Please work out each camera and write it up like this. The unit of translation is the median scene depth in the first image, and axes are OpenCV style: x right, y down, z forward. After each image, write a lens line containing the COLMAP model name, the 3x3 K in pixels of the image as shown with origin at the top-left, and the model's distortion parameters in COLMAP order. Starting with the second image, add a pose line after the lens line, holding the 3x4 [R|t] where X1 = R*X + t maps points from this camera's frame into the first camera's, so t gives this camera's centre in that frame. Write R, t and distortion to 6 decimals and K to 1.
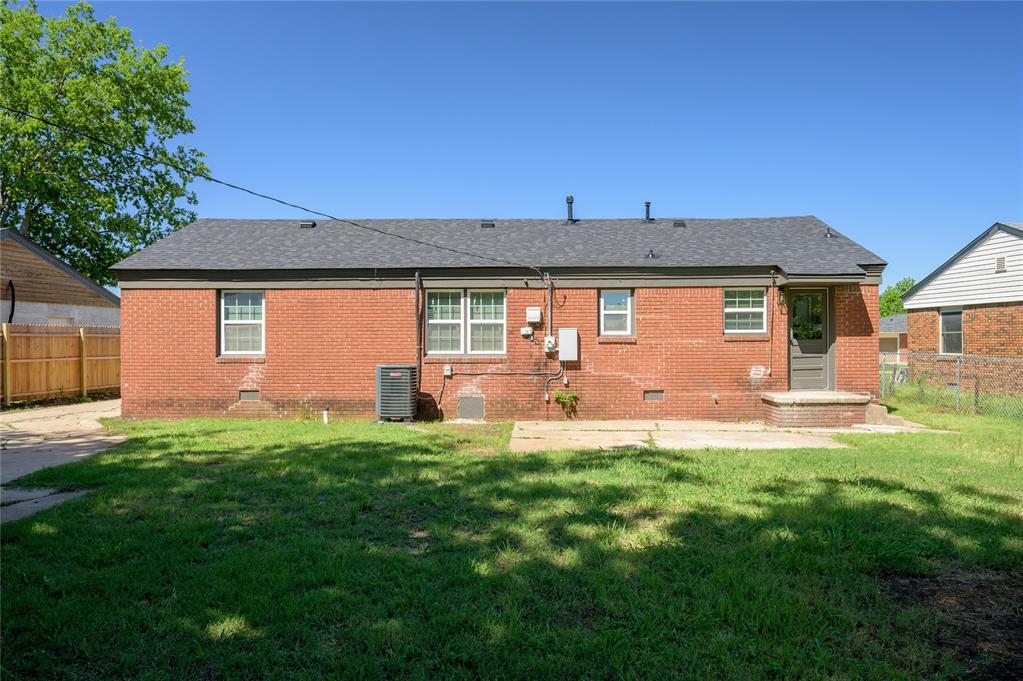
lens RADIAL K [[687.2, 0, 511.5], [0, 687.2, 340.5], [0, 0, 1]] dist [0.001065, 0.002249]
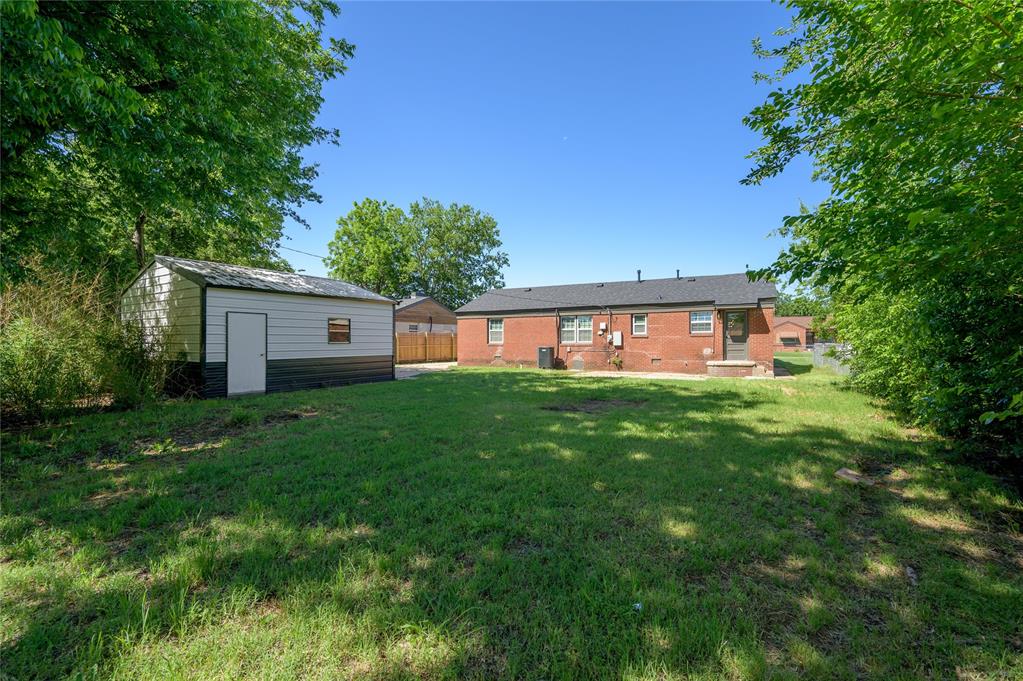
lens RADIAL K [[425.8, 0, 519.1], [0, 425.8, 337.4], [0, 0, 1]] dist [-0.009578, -0.000085]
pose [[0.893409, -0.004819, -0.449218, 0.425727], [-0.000744, 0.999925, -0.012205, 0.019783], [0.449244, 0.011238, 0.893339, -0.423515]]
